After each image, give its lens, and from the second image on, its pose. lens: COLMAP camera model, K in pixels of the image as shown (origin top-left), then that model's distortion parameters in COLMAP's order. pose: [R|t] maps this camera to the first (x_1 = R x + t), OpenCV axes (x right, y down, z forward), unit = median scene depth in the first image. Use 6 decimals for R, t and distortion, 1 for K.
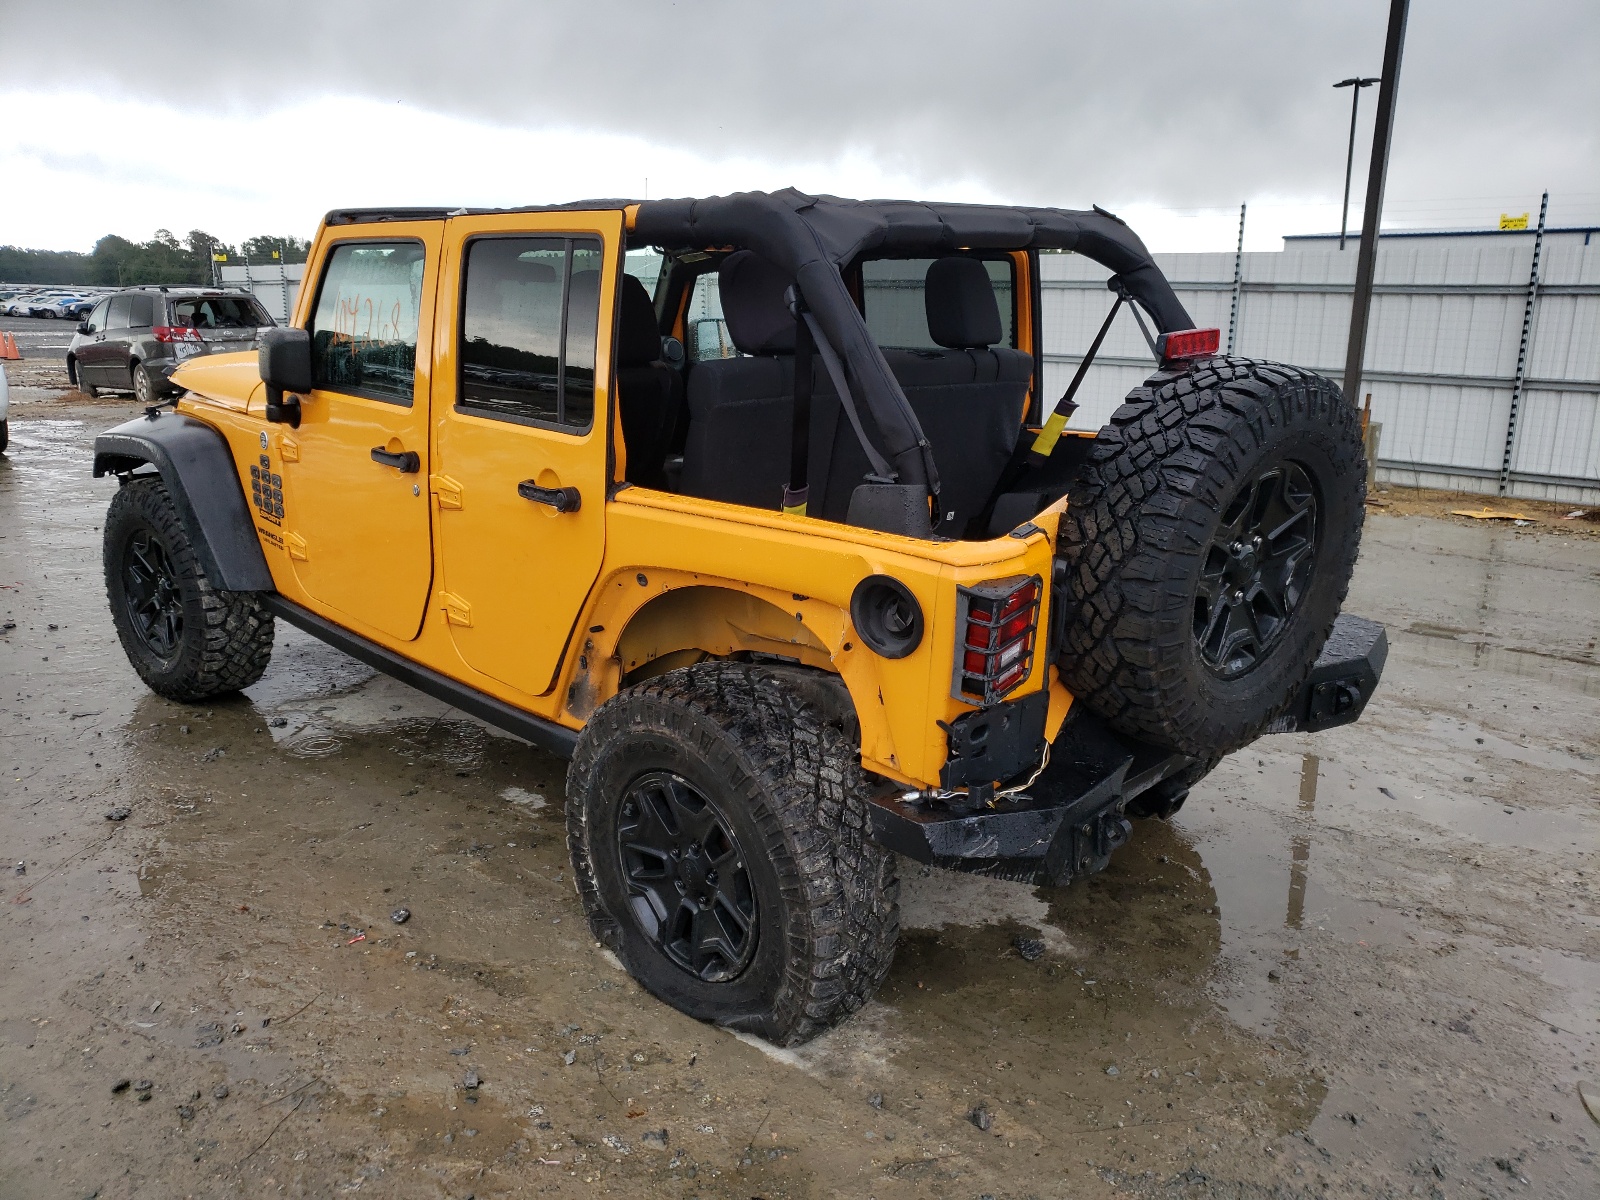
lens RADIAL K [[1225.8, 0, 800.0], [0, 1225.8, 600.0], [0, 0, 1]] dist [0.019584, -0.003553]
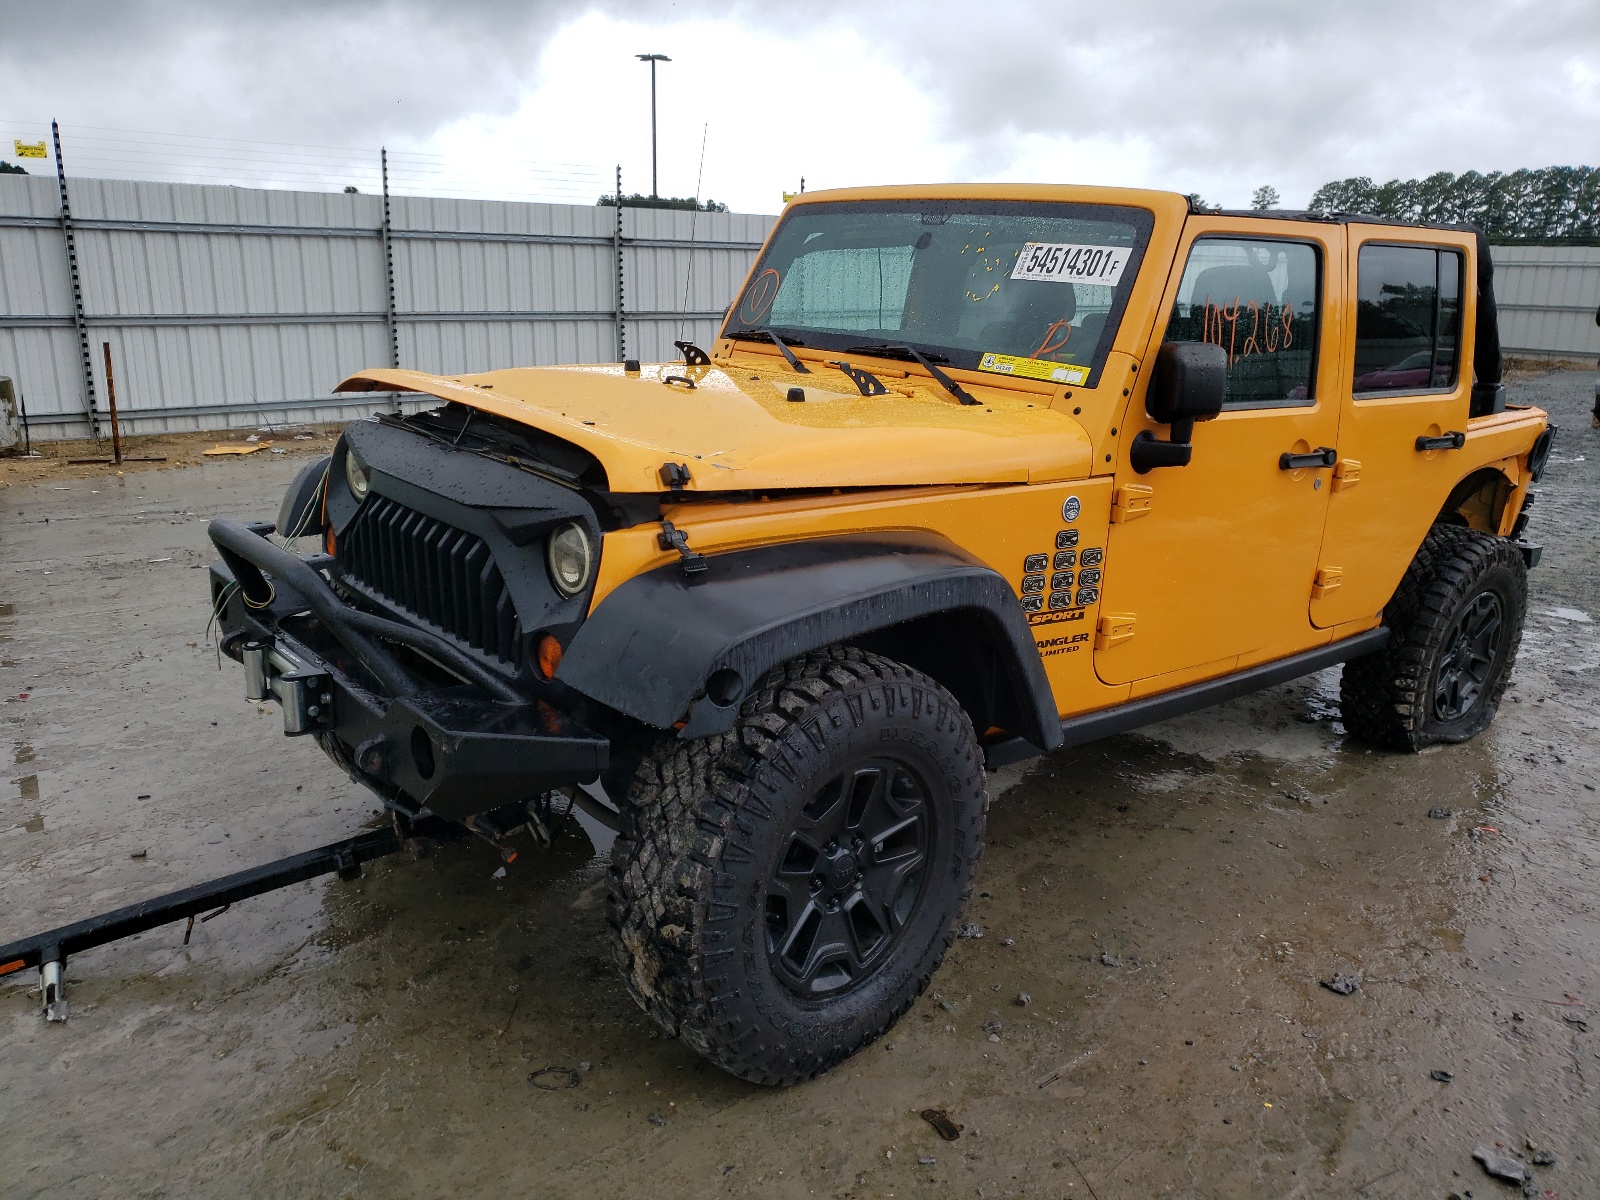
lens RADIAL K [[1271.5, 0, 800.0], [0, 1271.5, 600.0], [0, 0, 1]] dist [0.000968, 0.000094]
pose [[0.113172, -0.281043, 0.952999, -0.800268], [0.223588, 0.941763, 0.251178, -0.205441], [-0.968091, 0.184653, 0.169419, 0.714820]]
